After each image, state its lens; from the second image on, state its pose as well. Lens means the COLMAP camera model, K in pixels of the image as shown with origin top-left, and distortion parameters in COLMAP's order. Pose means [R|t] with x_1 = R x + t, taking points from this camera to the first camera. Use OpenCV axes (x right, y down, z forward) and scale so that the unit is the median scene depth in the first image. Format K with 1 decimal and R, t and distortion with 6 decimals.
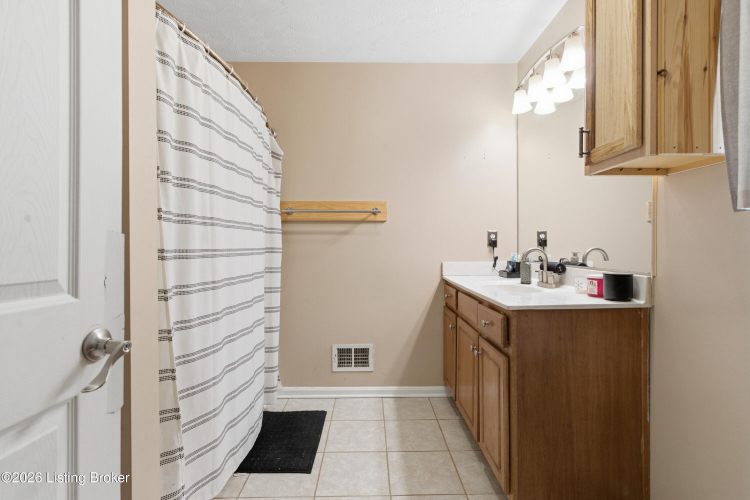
lens RADIAL K [[352.0, 0, 375.9], [0, 352.0, 244.8], [0, 0, 1]] dist [0.000081, 0.001385]
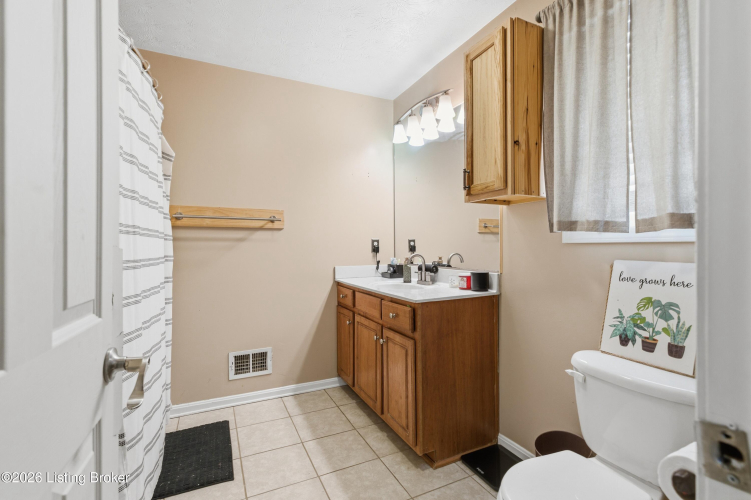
lens RADIAL K [[341.8, 0, 375.2], [0, 341.8, 246.0], [0, 0, 1]] dist [-0.000575, 0.000830]
pose [[0.909963, -0.000808, 0.414688, -0.207223], [0.003248, 0.999981, -0.005179, -0.013677], [-0.414676, 0.006060, 0.909949, -0.060221]]
